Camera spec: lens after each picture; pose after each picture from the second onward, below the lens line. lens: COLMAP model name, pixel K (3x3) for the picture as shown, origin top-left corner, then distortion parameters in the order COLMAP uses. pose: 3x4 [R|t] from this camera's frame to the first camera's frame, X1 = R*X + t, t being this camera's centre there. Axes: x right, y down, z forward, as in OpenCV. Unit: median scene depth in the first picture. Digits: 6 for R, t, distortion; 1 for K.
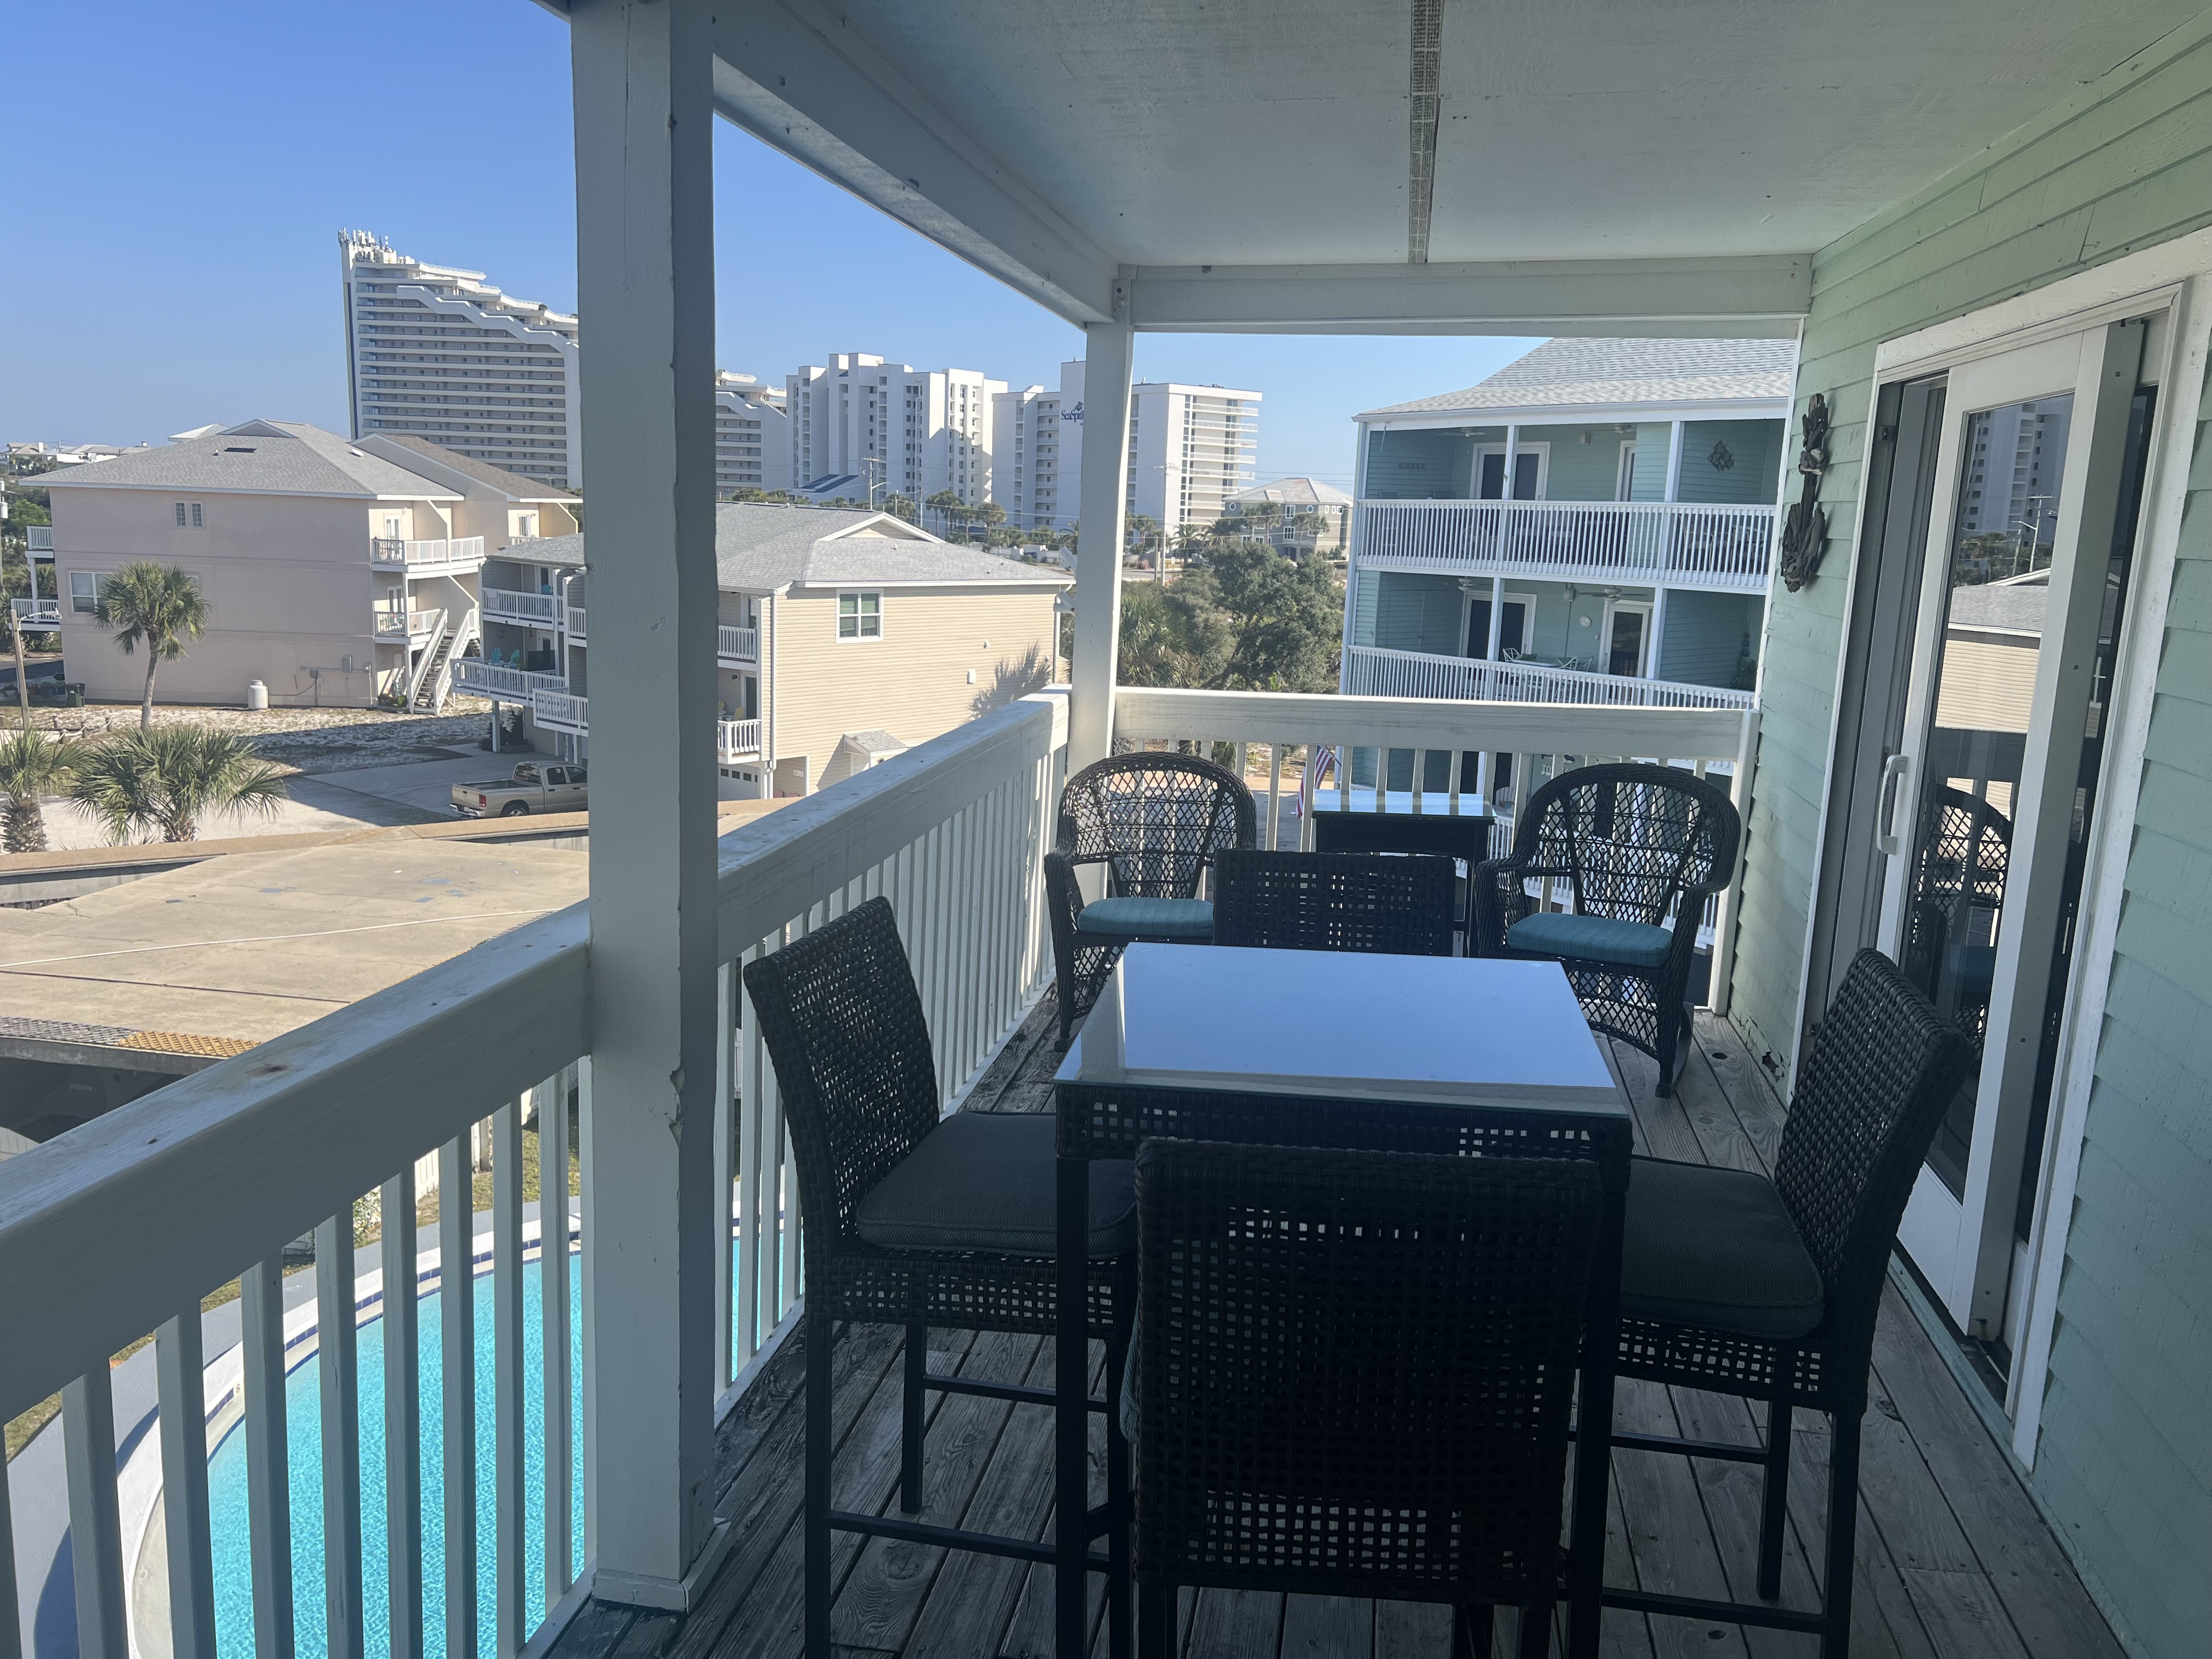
lens RADIAL K [[1694.6, 0, 1106.0], [0, 1694.6, 829.5], [0, 0, 1]] dist [0.040622, -0.000704]
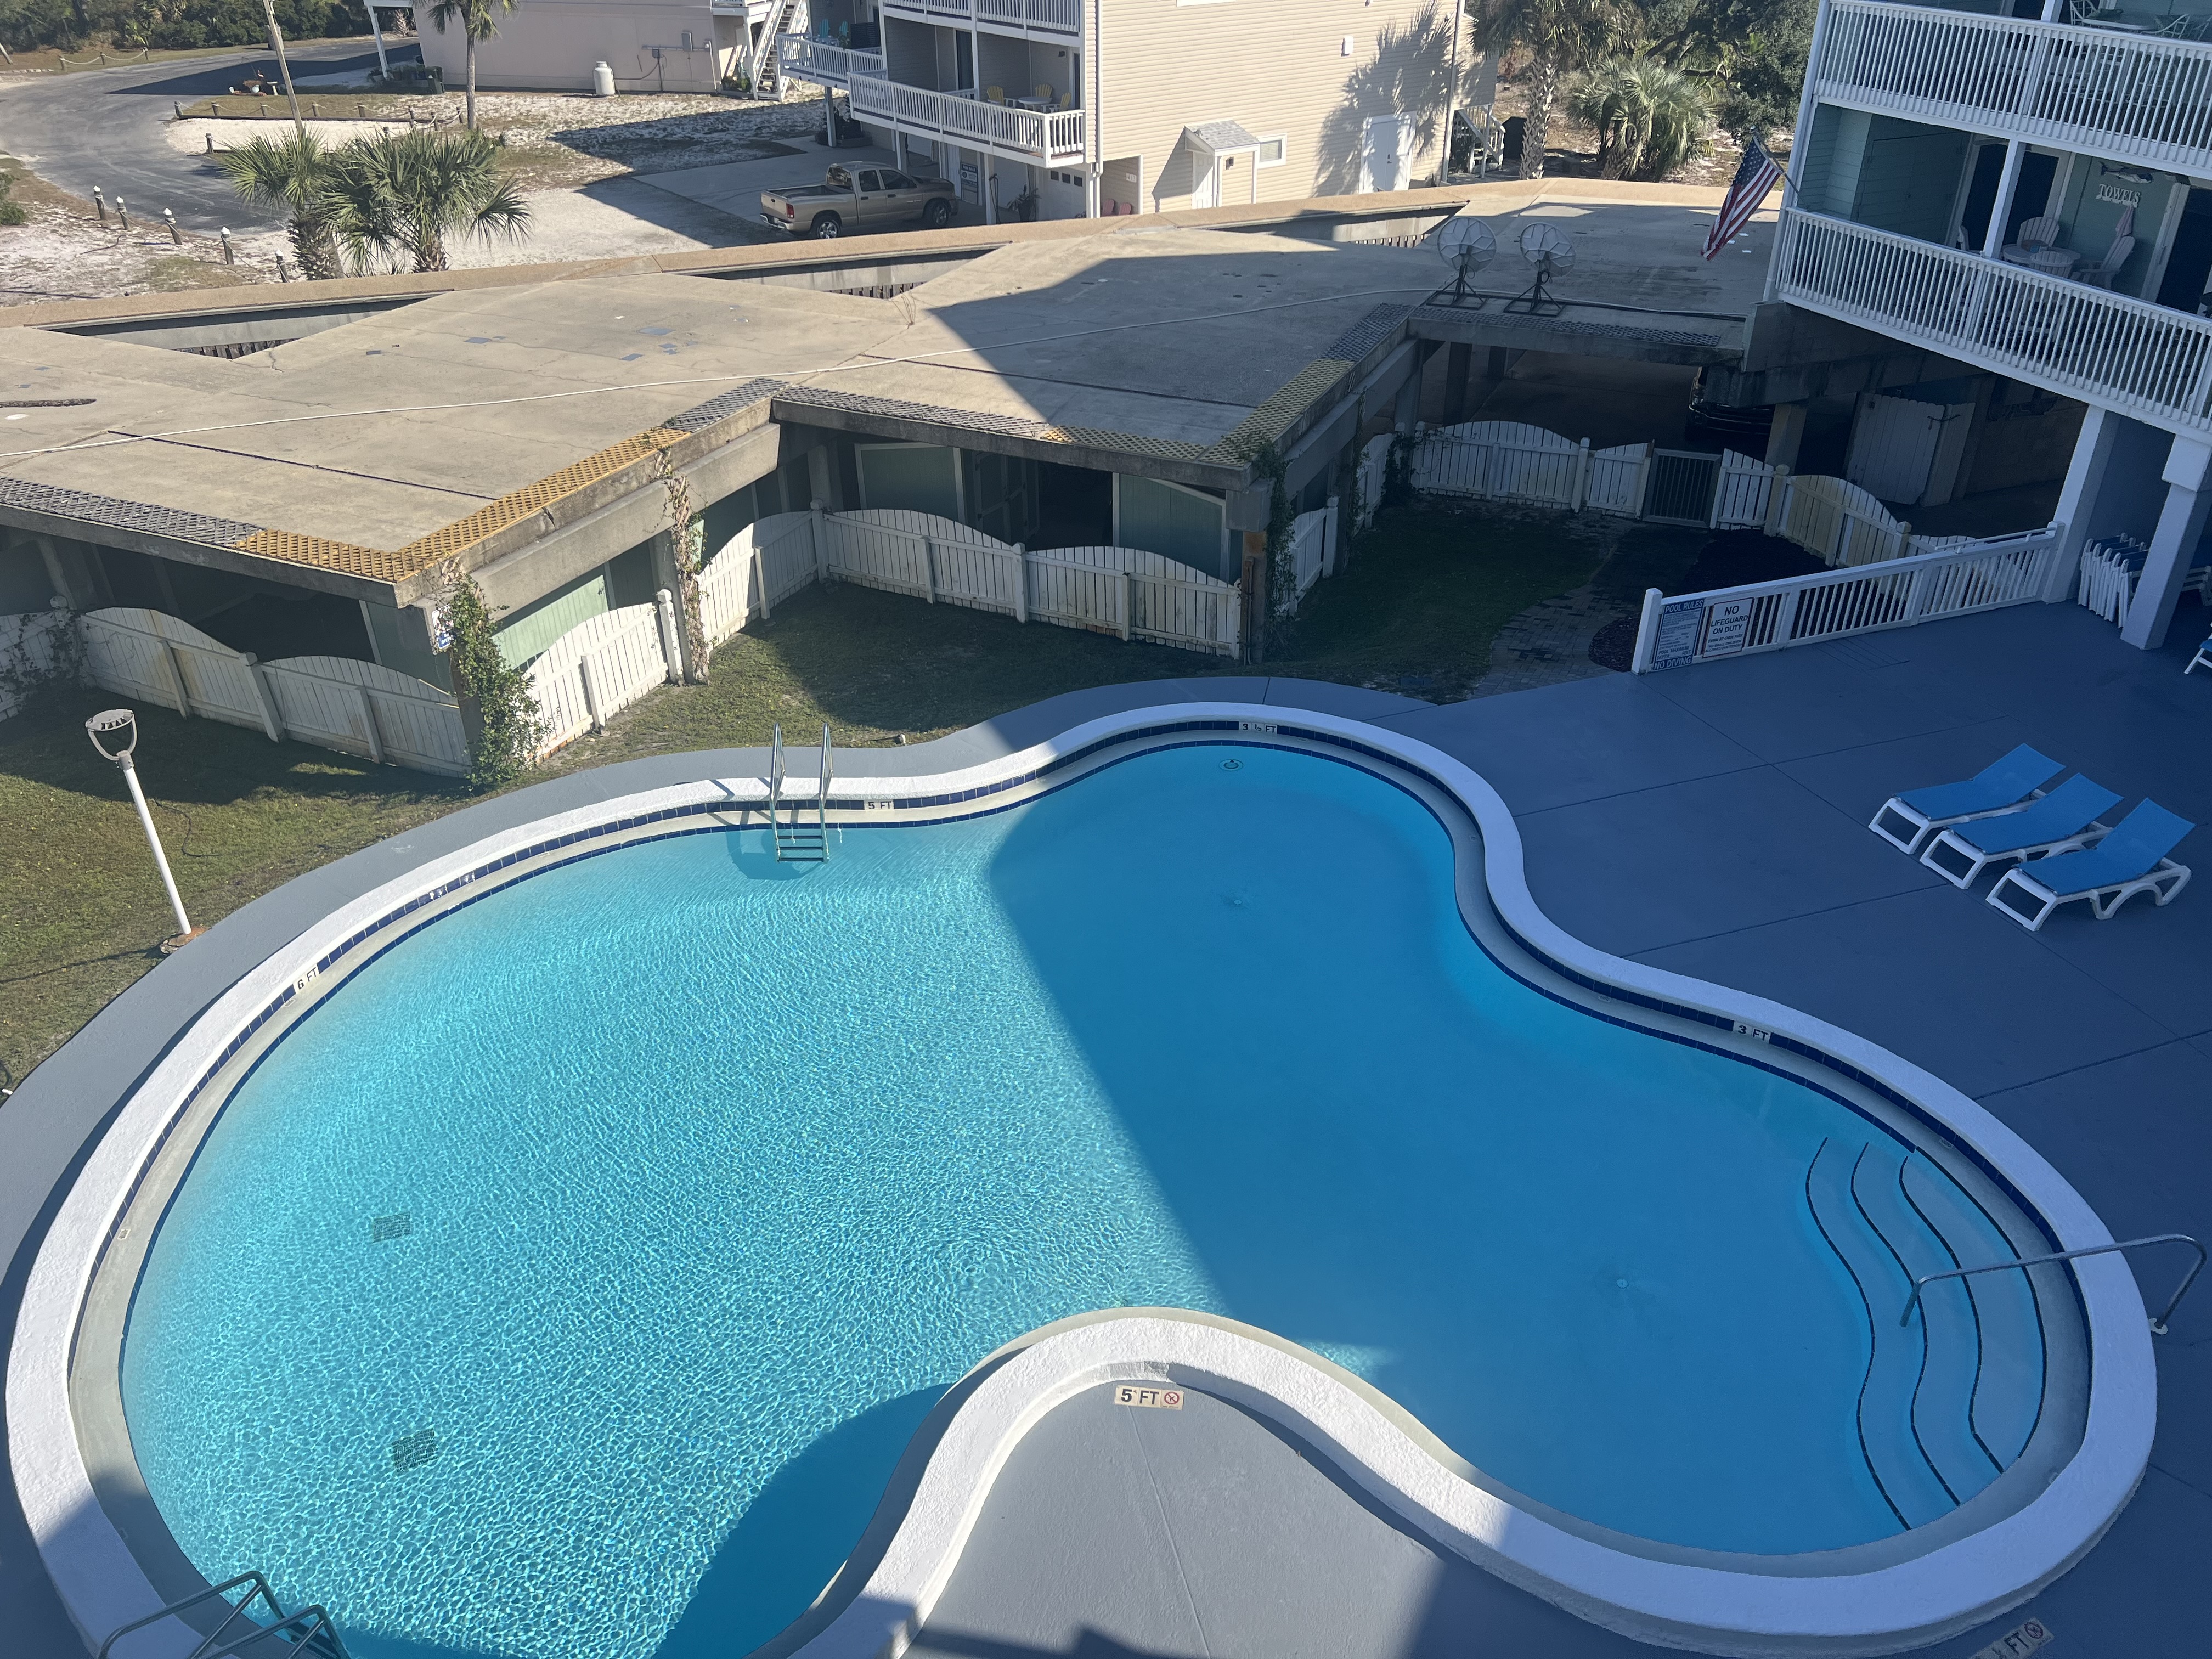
lens RADIAL K [[1694.6, 0, 1106.0], [0, 1694.6, 829.5], [0, 0, 1]] dist [0.040622, -0.000704]
pose [[0.971274, 0.083556, -0.222810, 0.026871], [-0.003338, 0.941019, 0.338339, -0.015180], [0.237939, -0.327876, 0.914266, 0.104633]]
